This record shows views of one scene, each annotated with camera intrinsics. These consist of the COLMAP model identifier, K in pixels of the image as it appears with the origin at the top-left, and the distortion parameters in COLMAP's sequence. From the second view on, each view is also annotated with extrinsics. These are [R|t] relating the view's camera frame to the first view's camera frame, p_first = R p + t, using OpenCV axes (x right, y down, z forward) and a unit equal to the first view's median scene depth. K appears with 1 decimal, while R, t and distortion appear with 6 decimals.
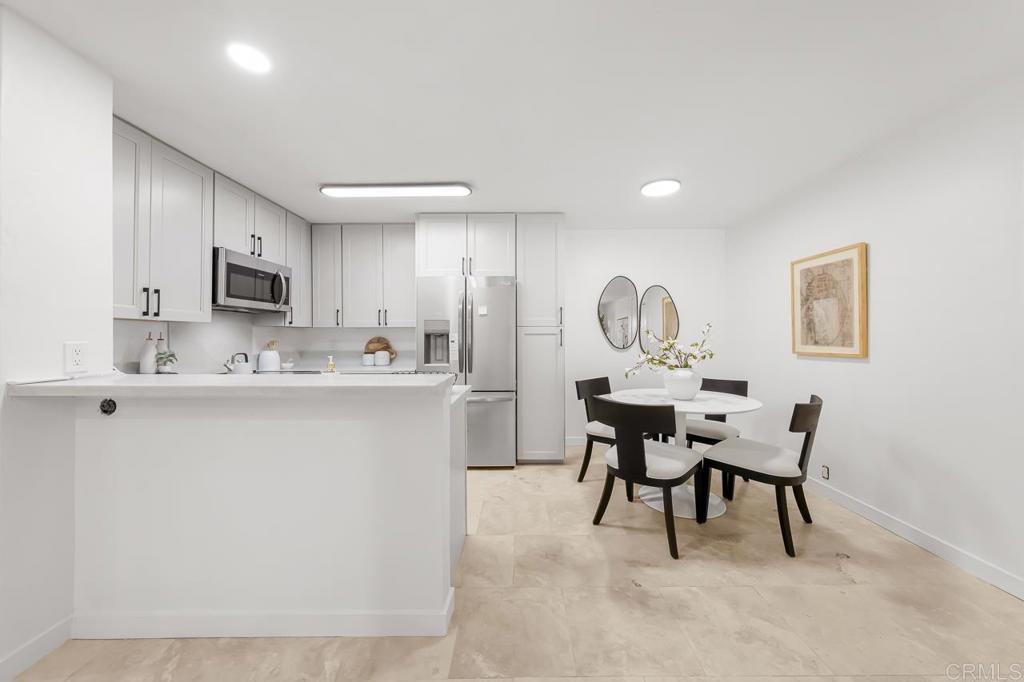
lens RADIAL K [[366.7, 0, 512.0], [0, 366.7, 341.0], [0, 0, 1]] dist [0.000726, 0.000034]
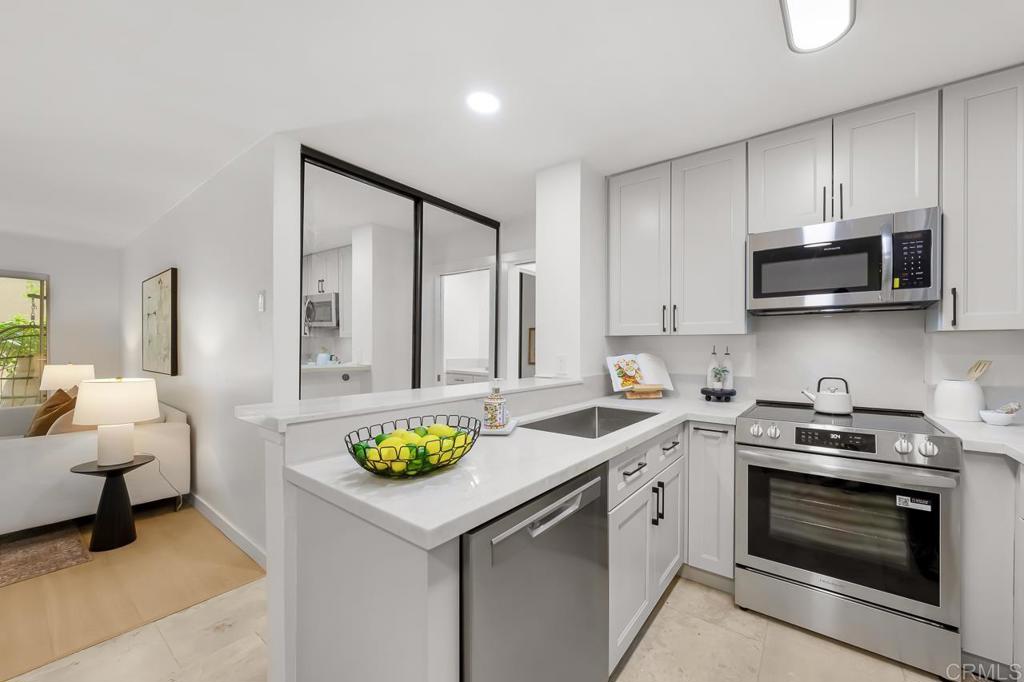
lens RADIAL K [[372.7, 0, 566.1], [0, 372.7, 349.5], [0, 0, 1]] dist [-0.002547, -0.000146]
pose [[-0.525372, 0.002239, -0.850870, 0.058277], [-0.012244, 0.999873, 0.010191, -0.015841], [0.850785, 0.015772, -0.525278, 0.894735]]
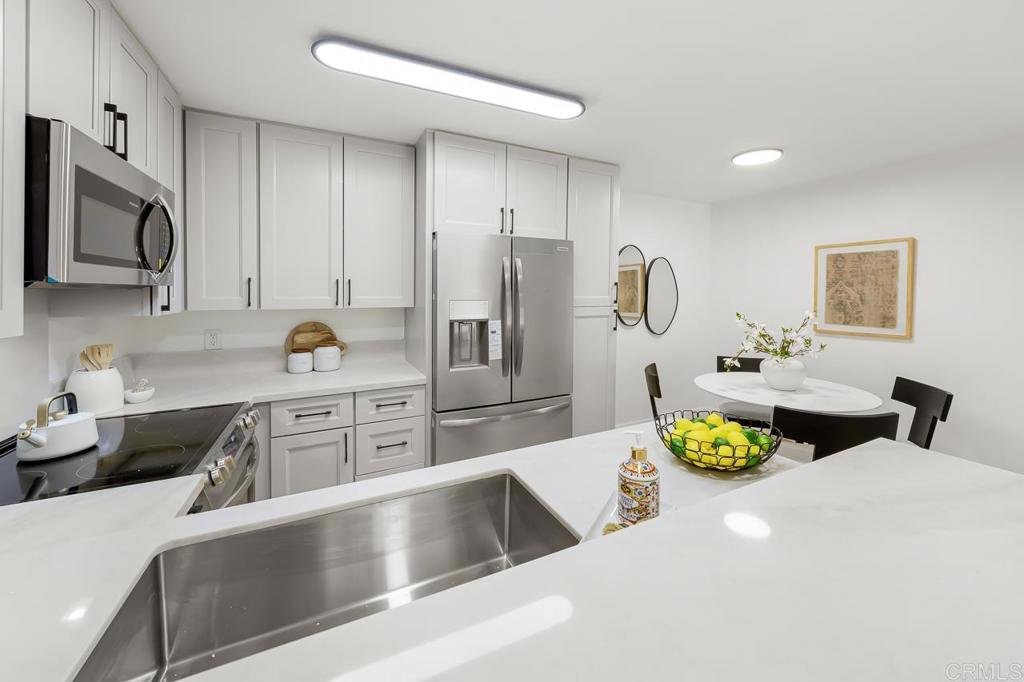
lens RADIAL K [[375.3, 0, 503.3], [0, 375.3, 298.8], [0, 0, 1]] dist [0.000779, 0.000134]
pose [[0.883231, -0.012332, 0.468776, -0.481848], [0.006330, 0.999877, 0.014377, -0.071695], [-0.468895, -0.009731, 0.883200, 0.394364]]
